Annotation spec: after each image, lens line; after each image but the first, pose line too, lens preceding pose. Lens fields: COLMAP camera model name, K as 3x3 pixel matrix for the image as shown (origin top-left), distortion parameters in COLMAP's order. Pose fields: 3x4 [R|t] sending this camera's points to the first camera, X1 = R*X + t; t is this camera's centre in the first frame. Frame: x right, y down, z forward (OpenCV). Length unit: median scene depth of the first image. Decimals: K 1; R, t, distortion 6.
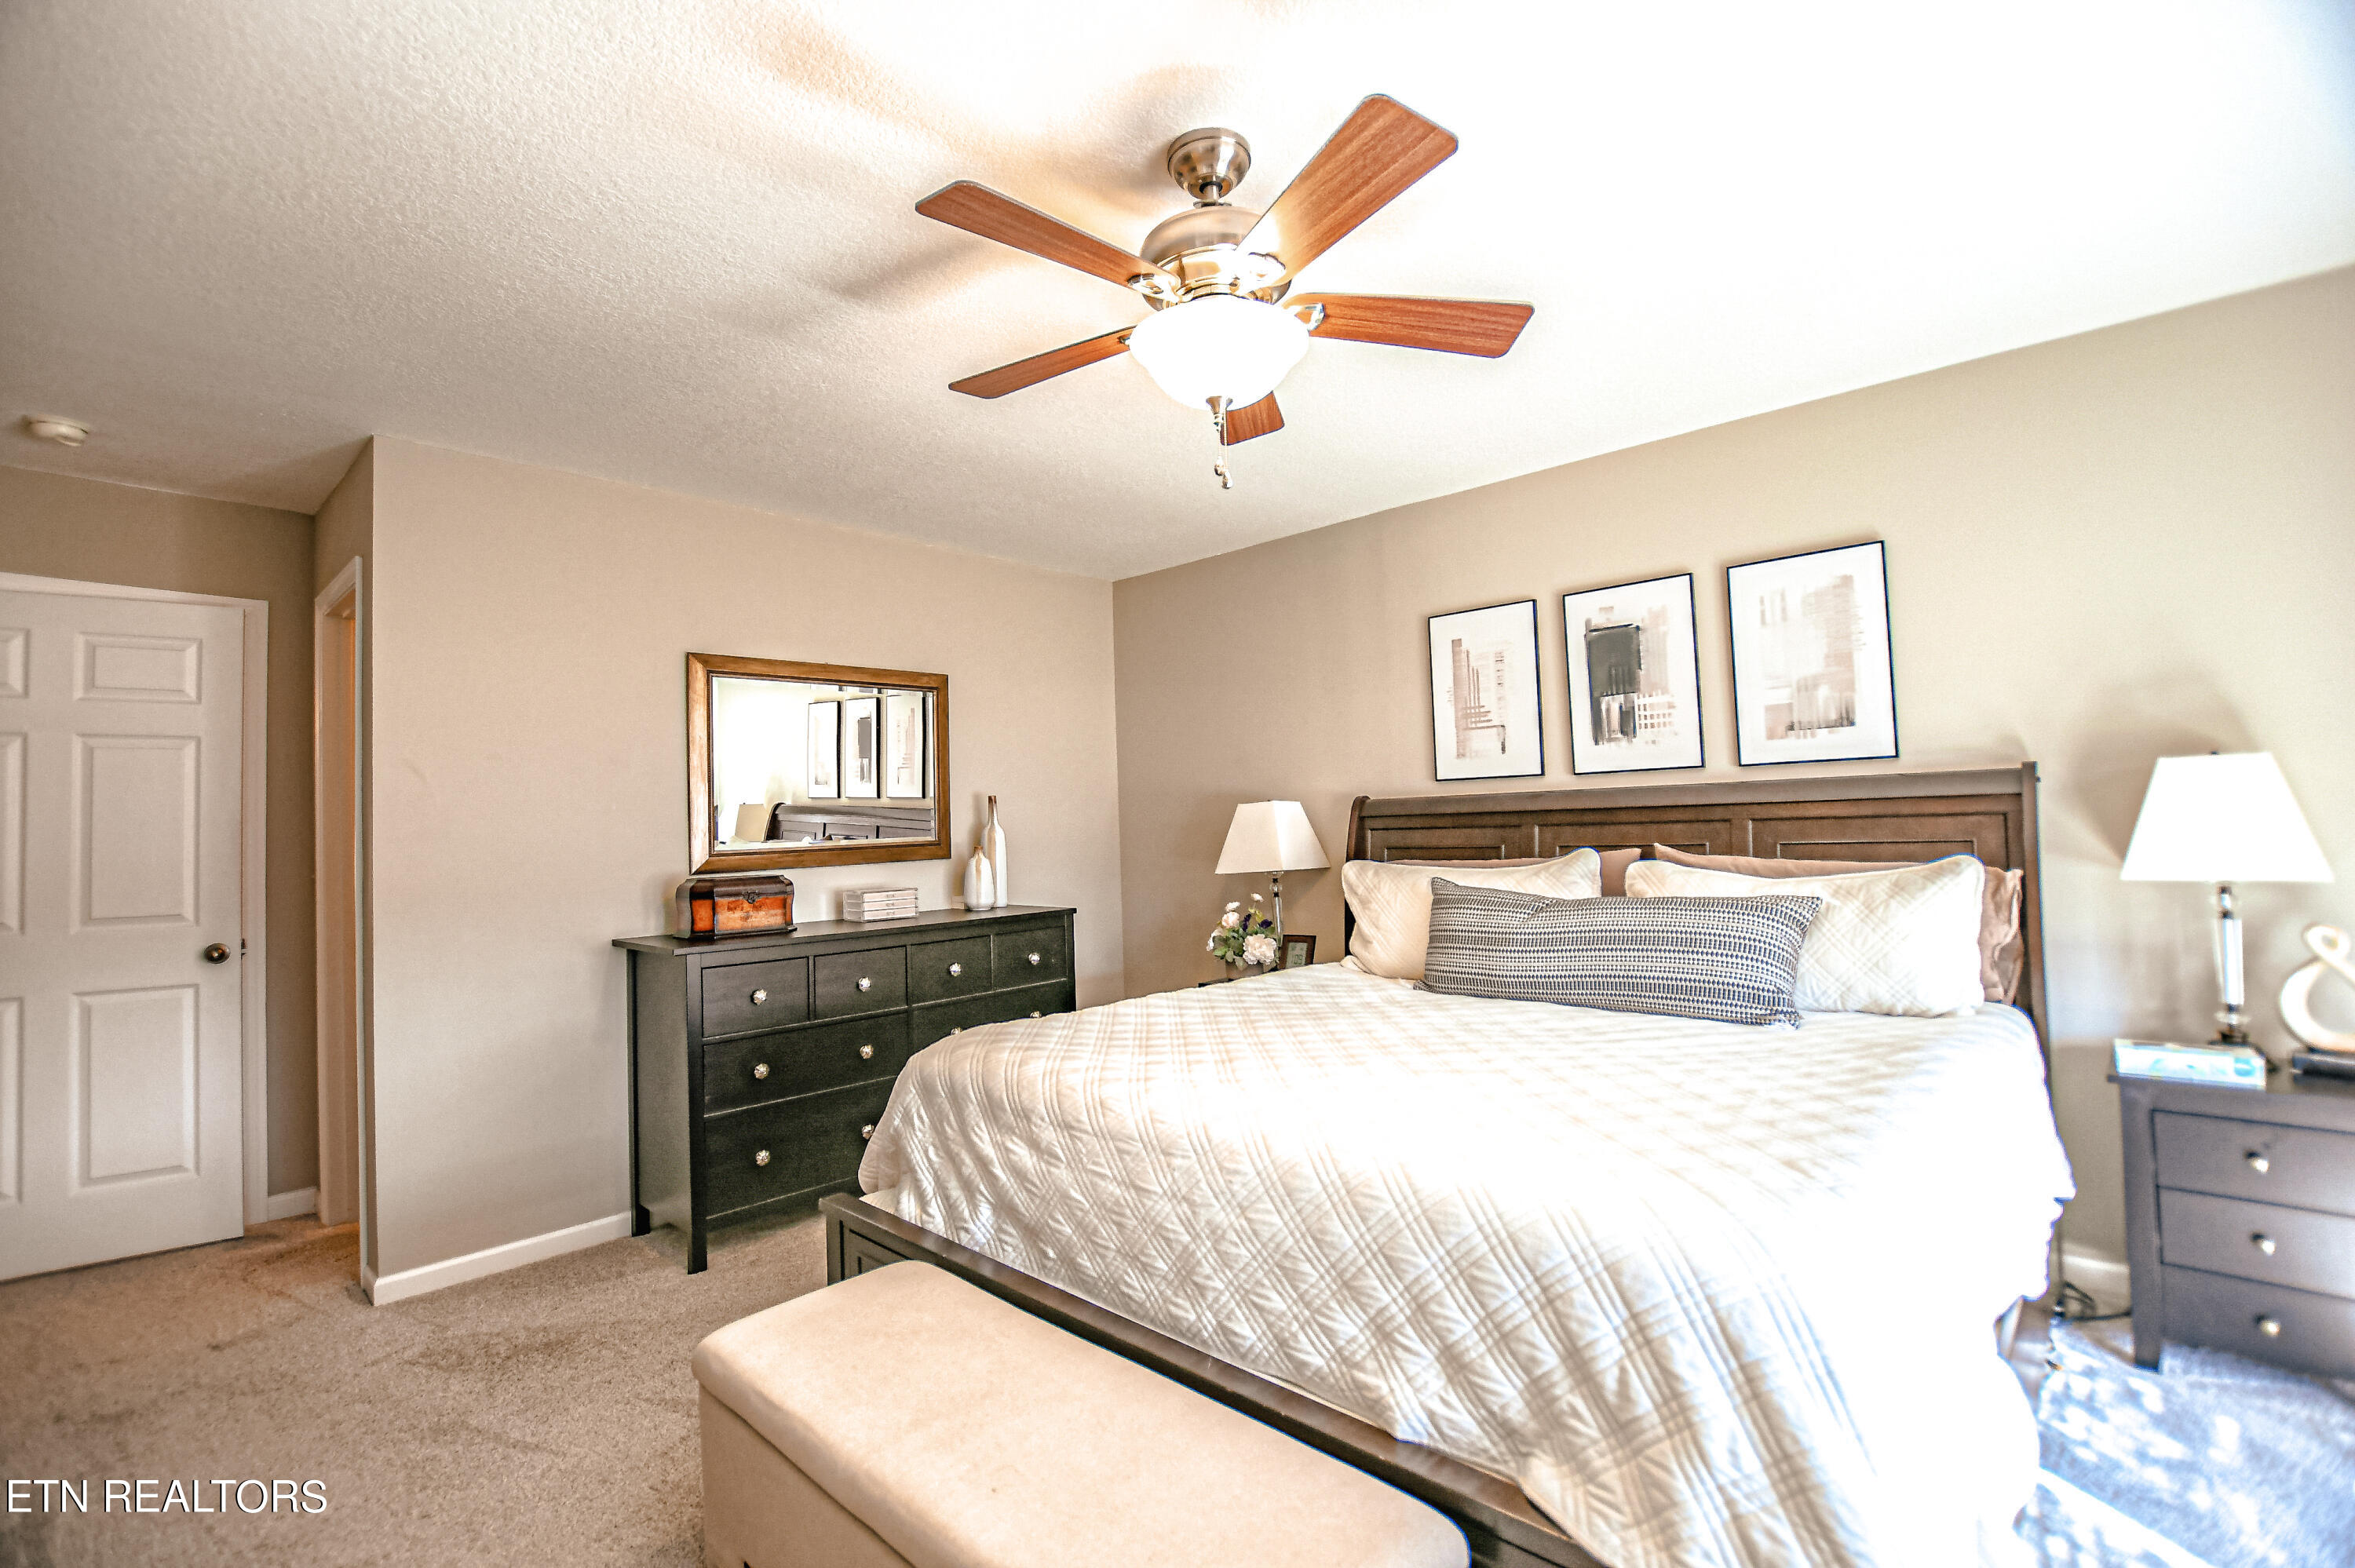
lens RADIAL K [[1036.9, 0, 1154.6], [0, 1036.9, 787.7], [0, 0, 1]] dist [-0.036391, 0.005976]
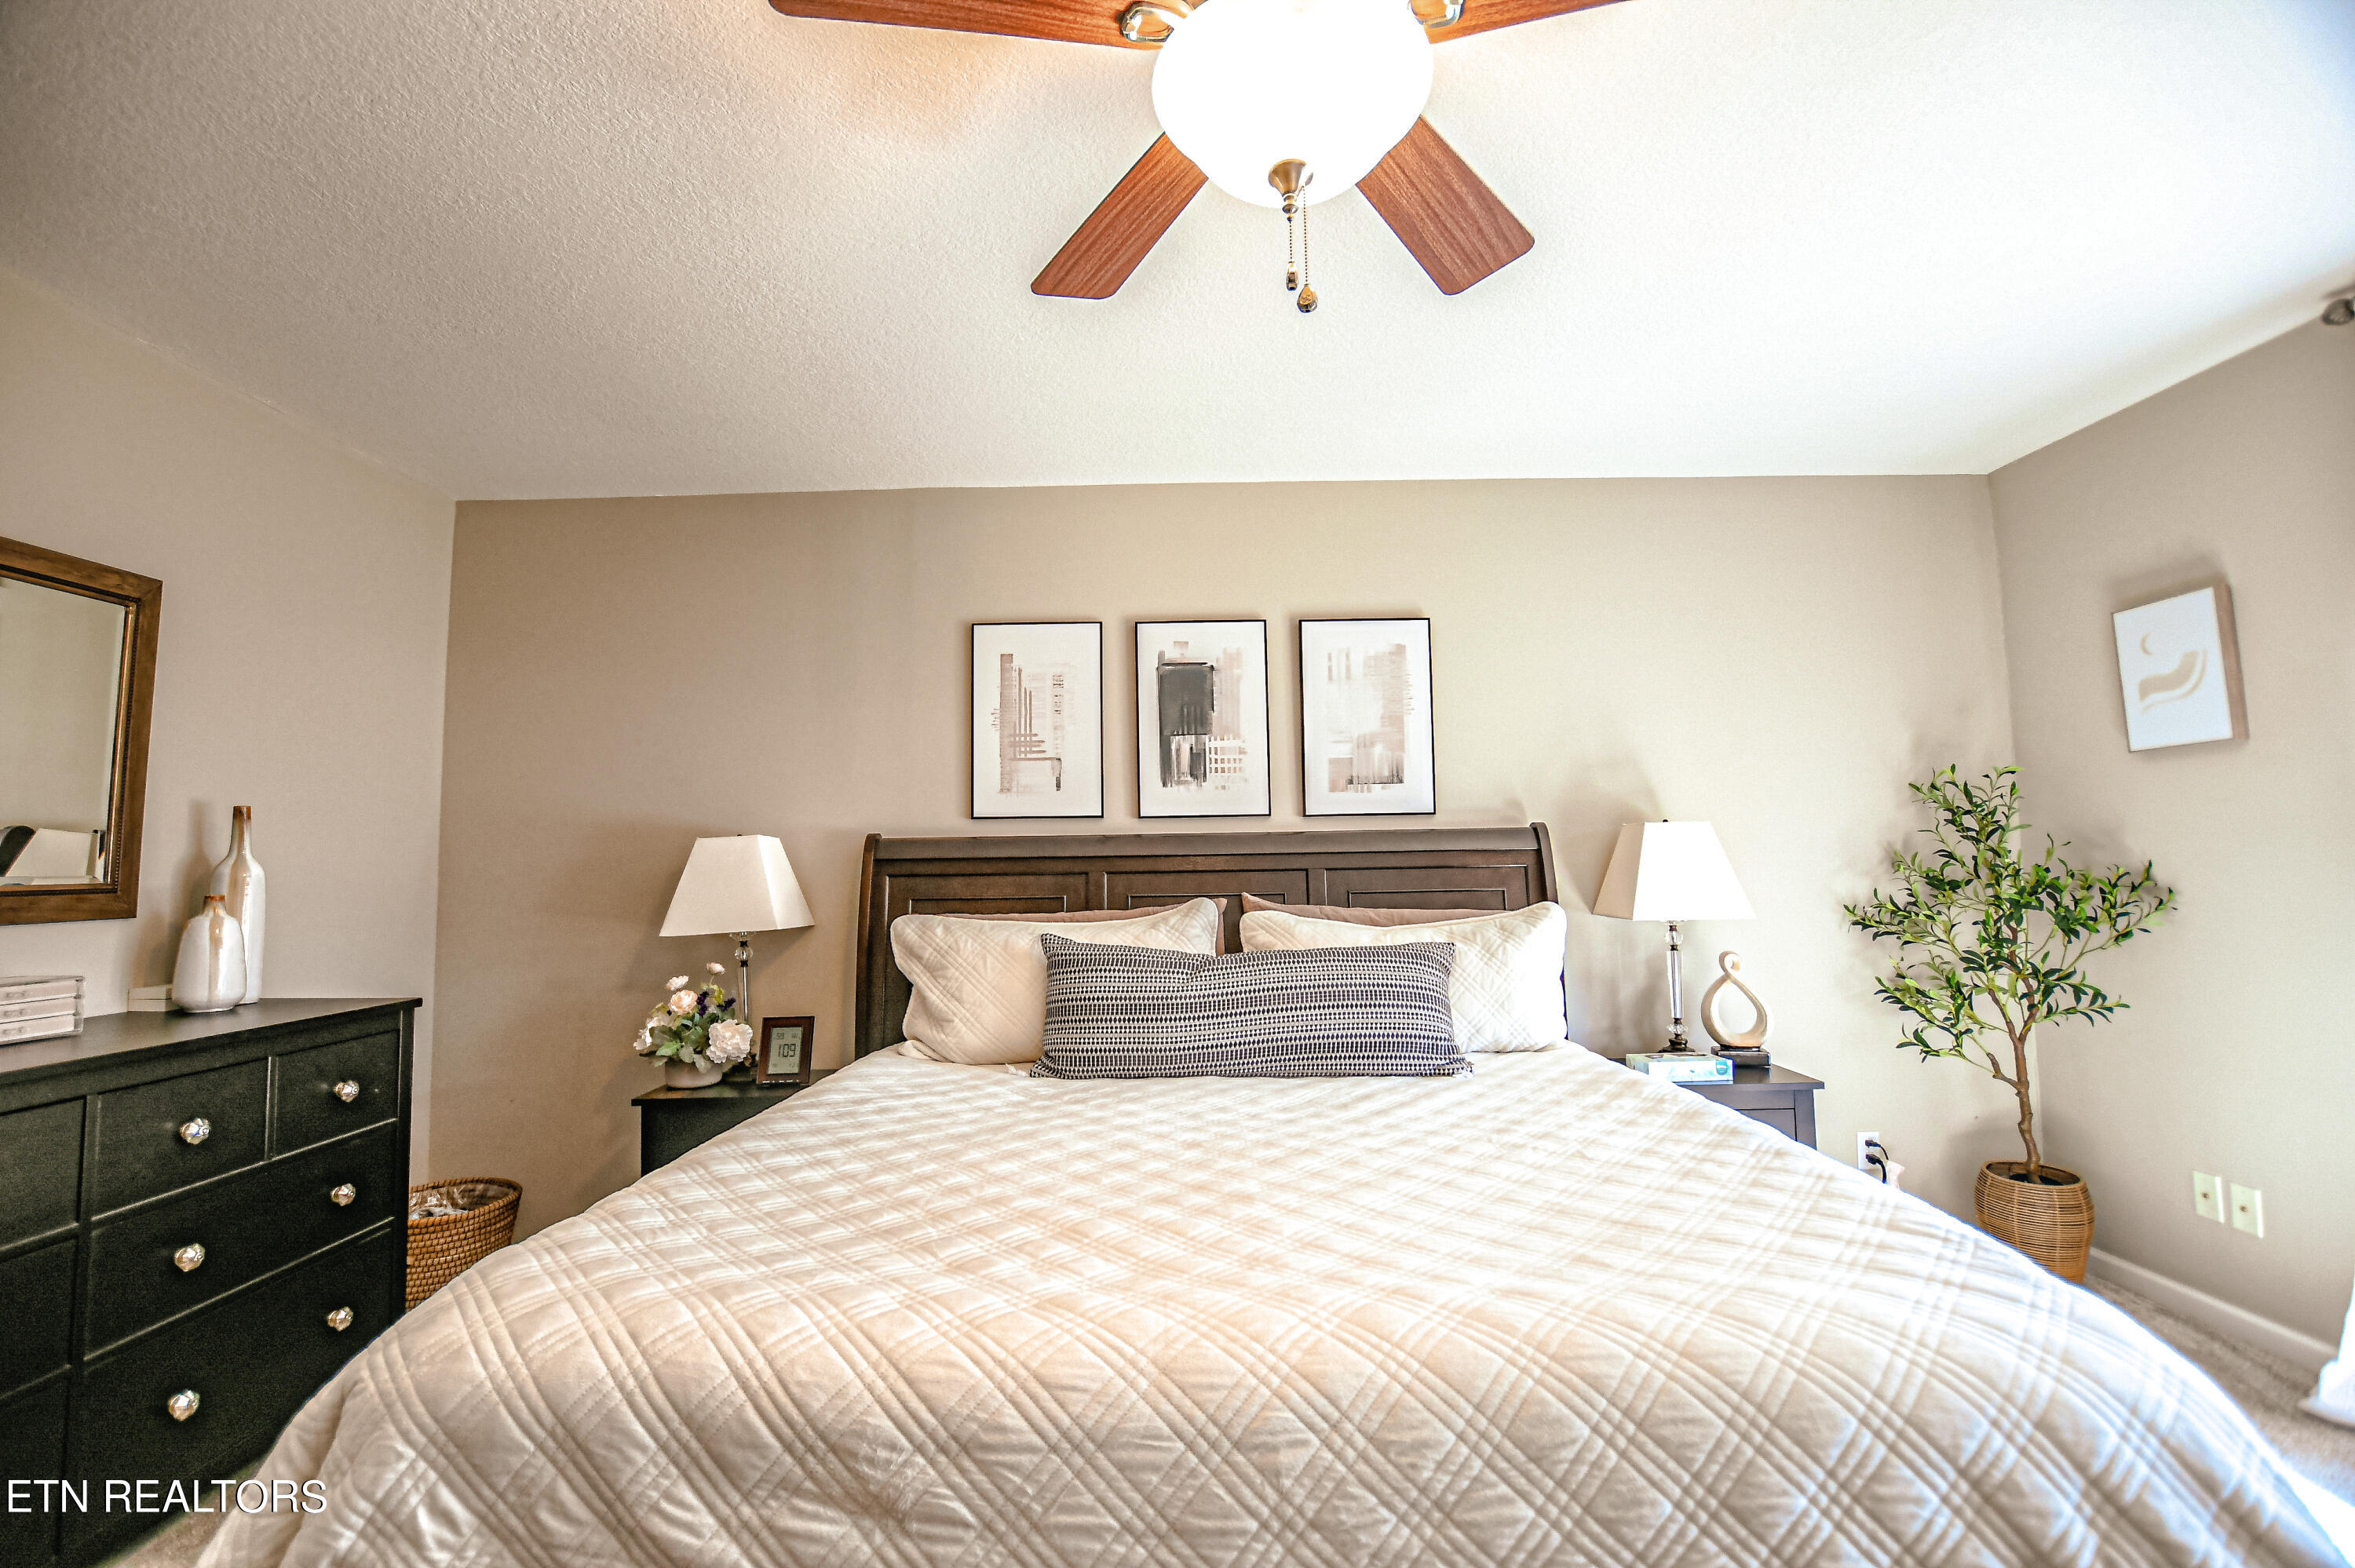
lens RADIAL K [[1036.9, 0, 1154.6], [0, 1036.9, 787.7], [0, 0, 1]] dist [-0.036391, 0.005976]
pose [[0.731313, 0.072200, 0.678209, -0.230048], [-0.033329, 0.996976, -0.070196, 0.027342], [-0.681227, 0.028731, 0.731508, 0.352159]]
